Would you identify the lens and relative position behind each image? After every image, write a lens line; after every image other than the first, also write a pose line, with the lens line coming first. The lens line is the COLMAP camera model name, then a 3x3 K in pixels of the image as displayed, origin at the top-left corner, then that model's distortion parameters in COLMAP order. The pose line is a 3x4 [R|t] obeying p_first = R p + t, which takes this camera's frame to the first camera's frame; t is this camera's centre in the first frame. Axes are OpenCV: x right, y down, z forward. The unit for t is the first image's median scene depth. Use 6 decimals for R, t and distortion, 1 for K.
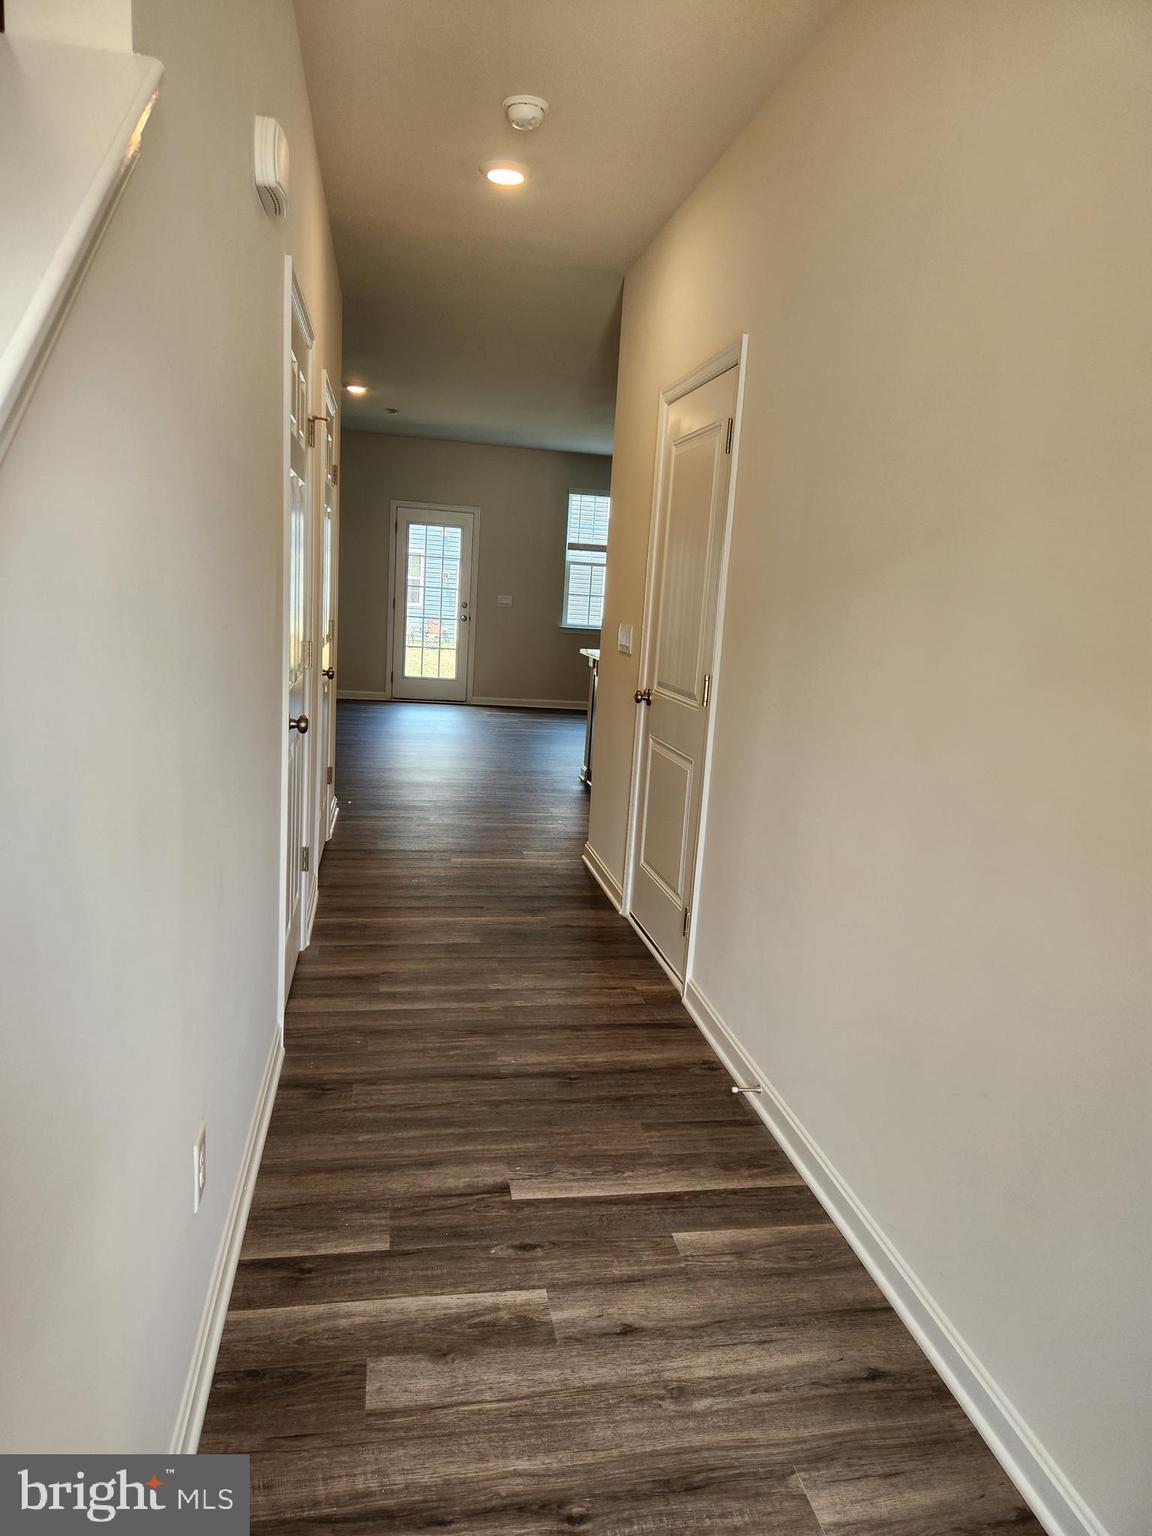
lens RADIAL K [[1116.2, 0, 598.5], [0, 1116.2, 783.6], [0, 0, 1]] dist [0.060550, -0.046908]
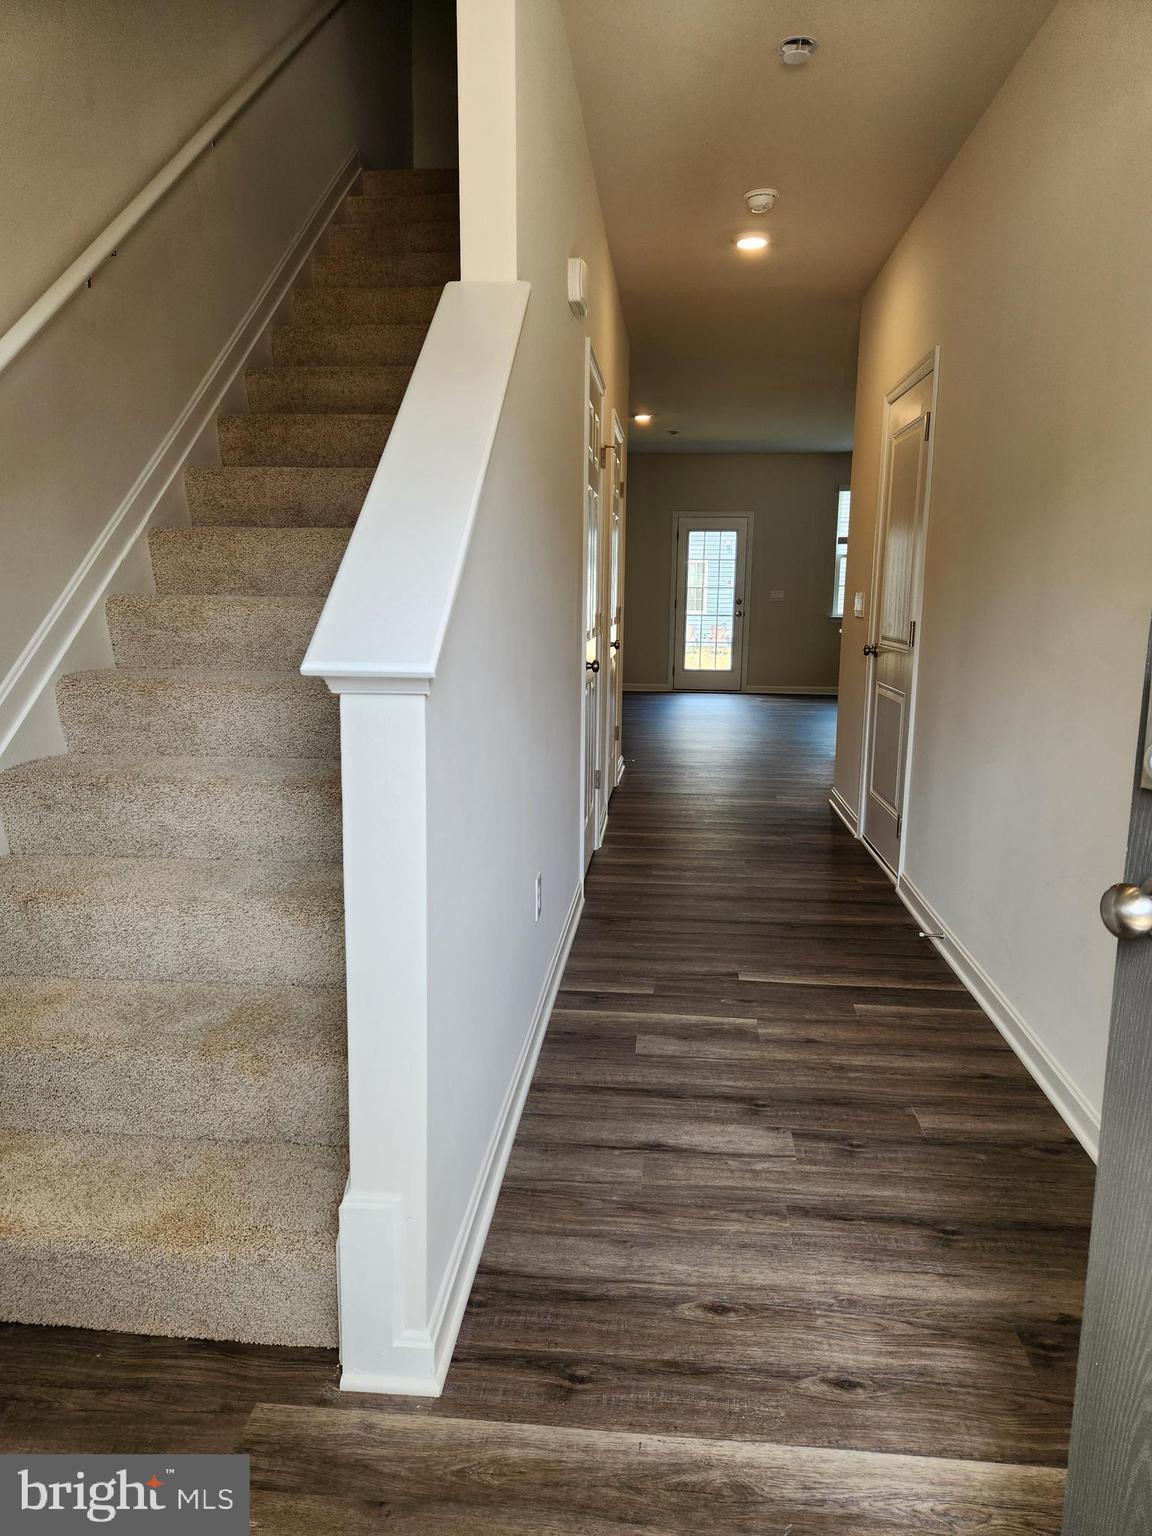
lens RADIAL K [[1116.2, 0, 534.9], [0, 1116.2, 792.3], [0, 0, 1]] dist [0.060550, -0.046908]
pose [[0.951264, -0.002998, -0.308363, 0.081920], [0.001224, 0.999982, -0.005944, 0.098100], [0.308375, 0.005276, 0.951250, -0.306753]]
